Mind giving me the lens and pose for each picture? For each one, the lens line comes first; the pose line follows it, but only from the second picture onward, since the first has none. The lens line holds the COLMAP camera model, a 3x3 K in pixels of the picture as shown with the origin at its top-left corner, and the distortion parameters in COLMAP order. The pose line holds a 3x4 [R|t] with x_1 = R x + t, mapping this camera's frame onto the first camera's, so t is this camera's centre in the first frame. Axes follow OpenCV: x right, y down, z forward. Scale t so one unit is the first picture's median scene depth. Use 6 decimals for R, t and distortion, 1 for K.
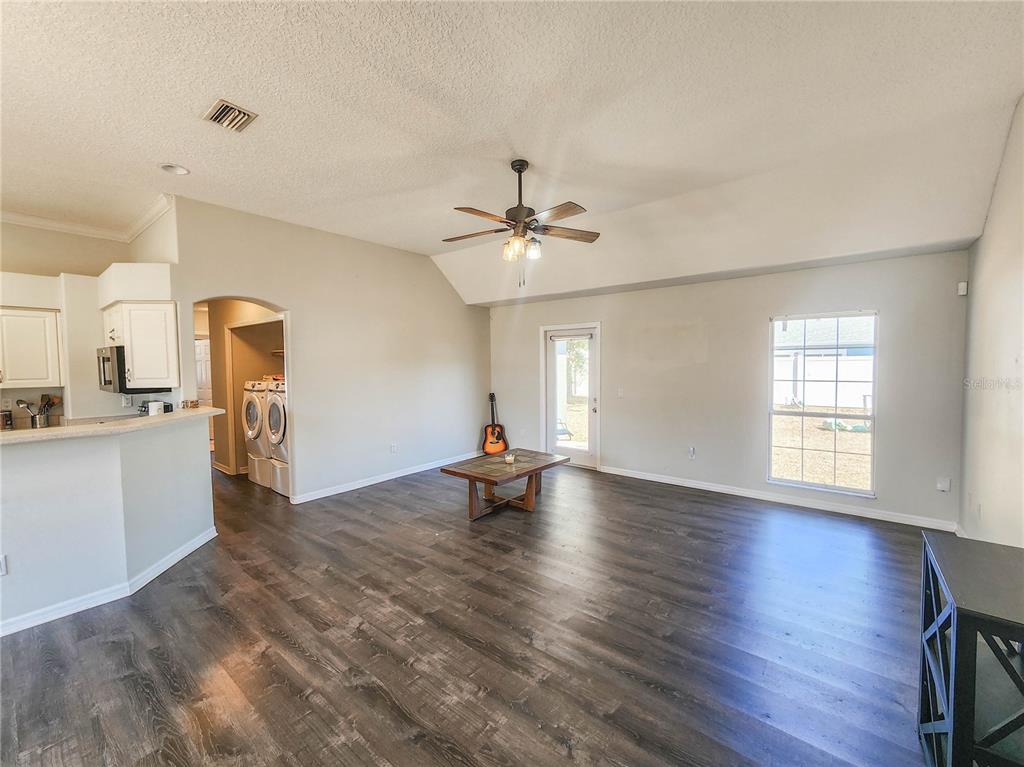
lens RADIAL K [[414.0, 0, 516.9], [0, 414.0, 381.1], [0, 0, 1]] dist [0.000933, 0.001144]
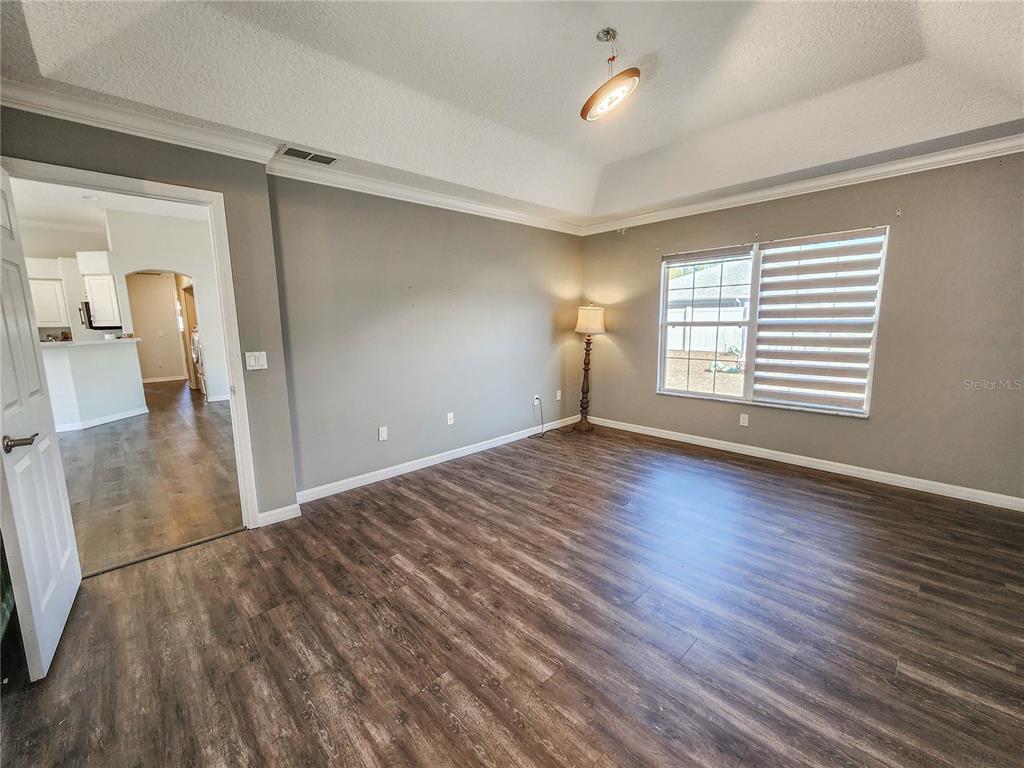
lens RADIAL K [[410.2, 0, 512.7], [0, 410.2, 378.4], [0, 0, 1]] dist [0.000265, 0.000122]
pose [[0.991915, 0.011959, -0.126340, 0.913709], [0.000701, 0.995019, 0.099685, 0.058574], [0.126903, -0.098967, 0.986966, -0.439414]]
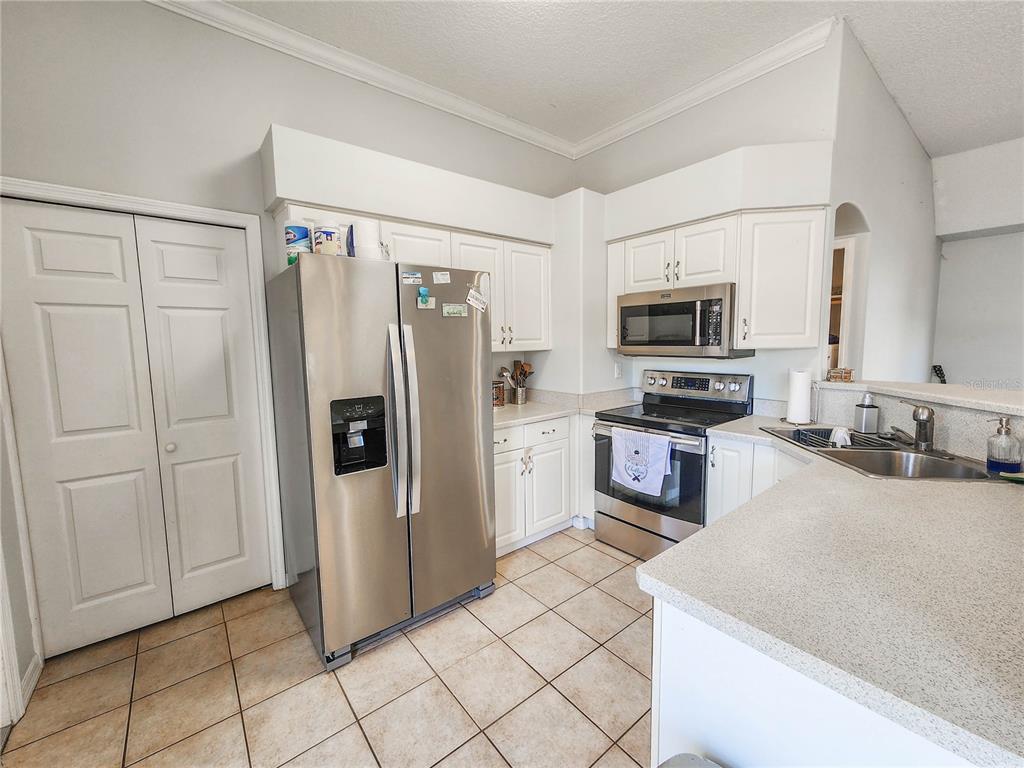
lens RADIAL K [[419.2, 0, 513.3], [0, 419.2, 382.5], [0, 0, 1]] dist [-0.000665, 0.000106]
pose [[0.977050, 0.016765, -0.212351, -1.039238], [-0.003600, 0.998055, 0.062233, 0.026079], [0.212982, -0.060040, 0.975210, 0.256292]]
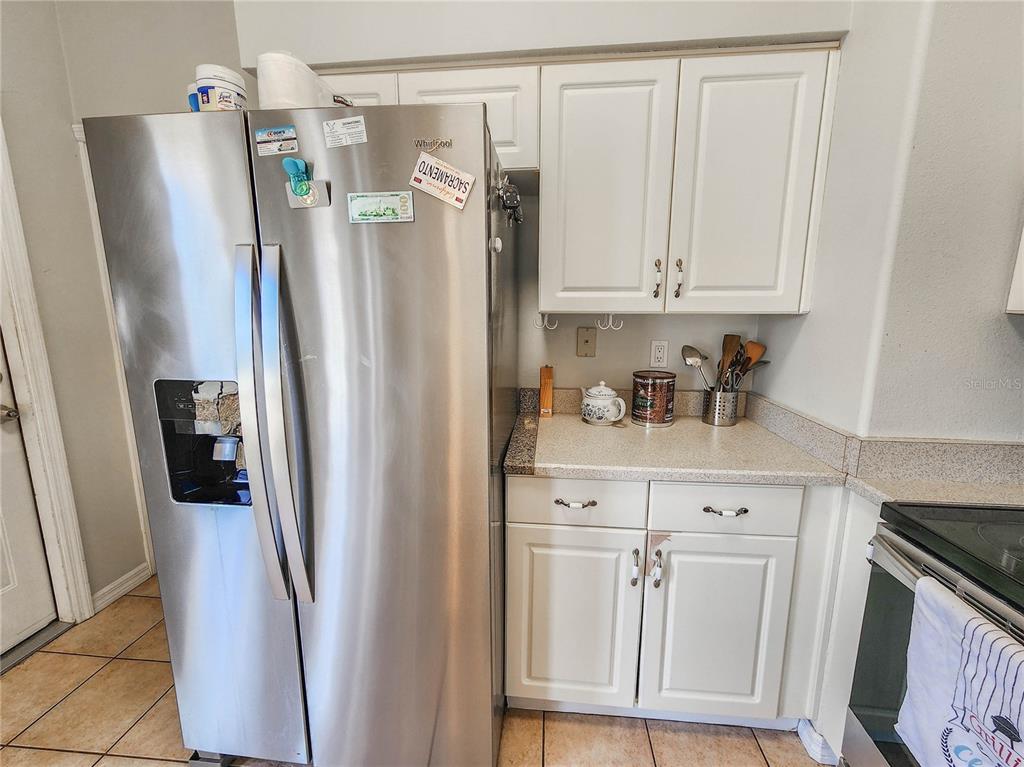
lens RADIAL K [[432.0, 0, 512.1], [0, 432.0, 381.3], [0, 0, 1]] dist [0.002759, 0.000634]
pose [[0.549377, 0.155307, -0.821014, -0.977866], [-0.043952, 0.986585, 0.157217, 0.022517], [0.834418, -0.050286, 0.548833, 0.661307]]
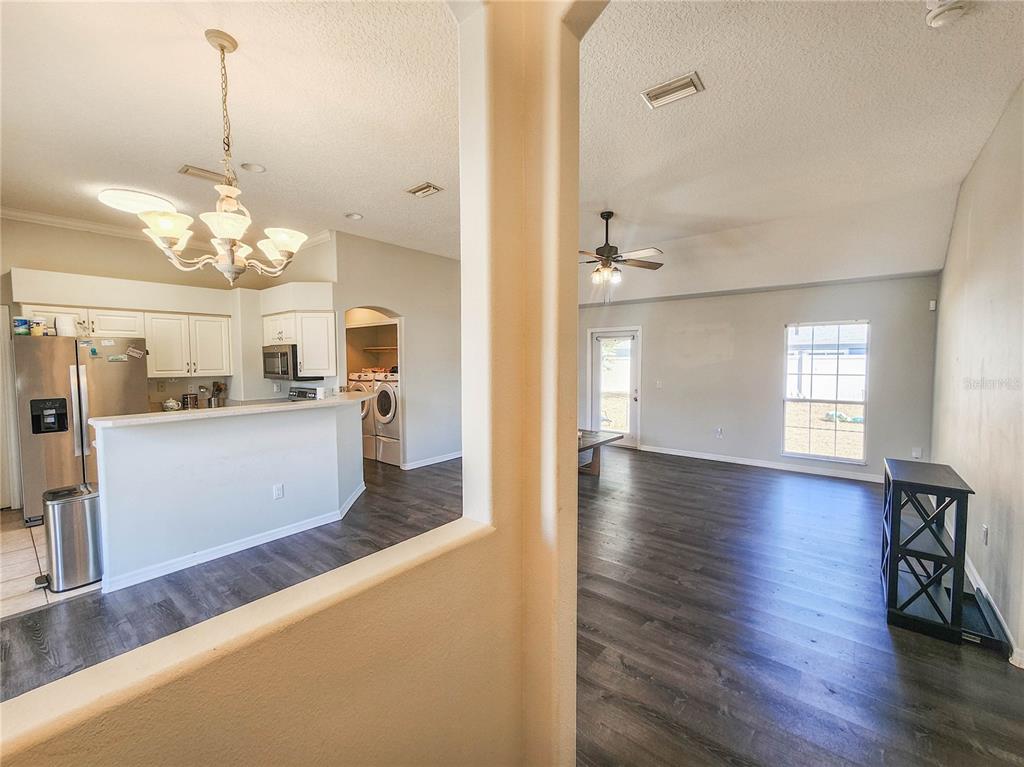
lens RADIAL K [[419.2, 0, 513.3], [0, 419.2, 382.0], [0, 0, 1]] dist [-0.000665, 0.000106]
pose [[0.999975, 0.005755, -0.004169, -0.227462], [-0.005719, 0.999947, 0.008572, 0.017398], [0.004218, -0.008548, 0.999955, -0.303460]]
